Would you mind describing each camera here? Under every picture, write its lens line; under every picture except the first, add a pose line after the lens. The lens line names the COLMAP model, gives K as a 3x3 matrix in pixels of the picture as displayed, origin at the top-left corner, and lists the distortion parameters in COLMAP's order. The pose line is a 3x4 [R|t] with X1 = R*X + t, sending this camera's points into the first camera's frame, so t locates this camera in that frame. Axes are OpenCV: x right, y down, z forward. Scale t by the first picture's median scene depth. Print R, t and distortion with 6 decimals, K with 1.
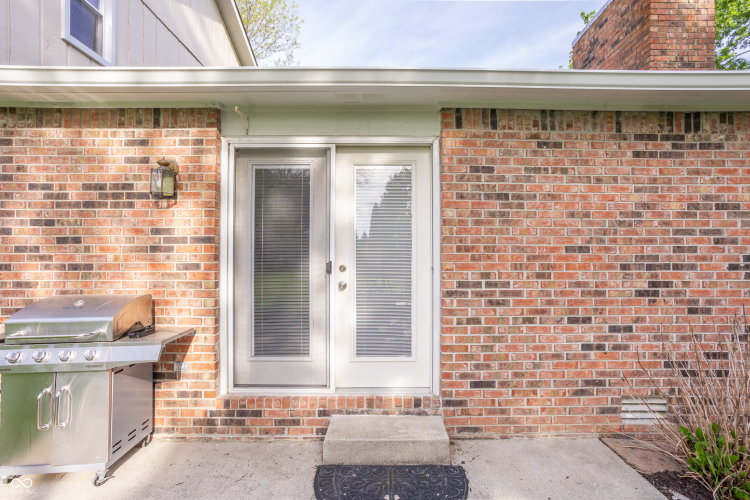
lens RADIAL K [[402.2, 0, 375.0], [0, 402.2, 250.0], [0, 0, 1]] dist [-0.067666, 0.051944]
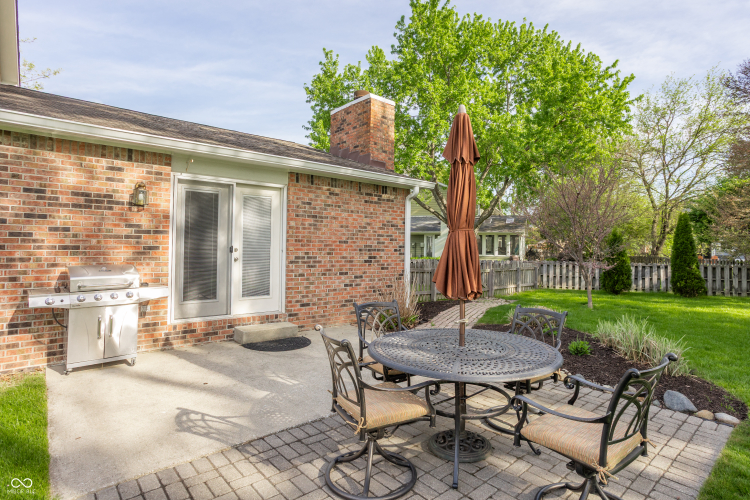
lens RADIAL K [[402.2, 0, 375.0], [0, 402.2, 250.0], [0, 0, 1]] dist [-0.067666, 0.051944]
pose [[0.773448, 0.006978, 0.633822, -0.794811], [-0.023618, 0.999562, 0.017816, -0.001294], [-0.633420, -0.028750, 0.773274, -0.876152]]
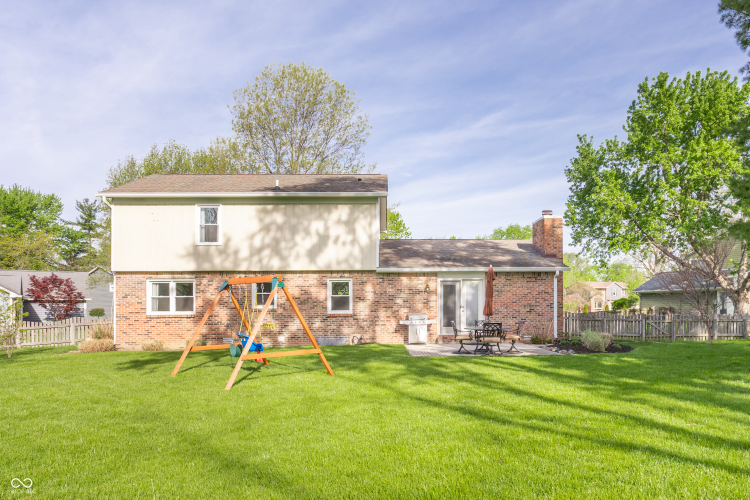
lens RADIAL K [[402.2, 0, 375.0], [0, 402.2, 250.0], [0, 0, 1]] dist [-0.067666, 0.051944]
pose [[0.998502, -0.014082, -0.052877, -0.879198], [0.006793, 0.990744, -0.135573, 0.011759], [0.054296, 0.135011, 0.989355, -3.885346]]
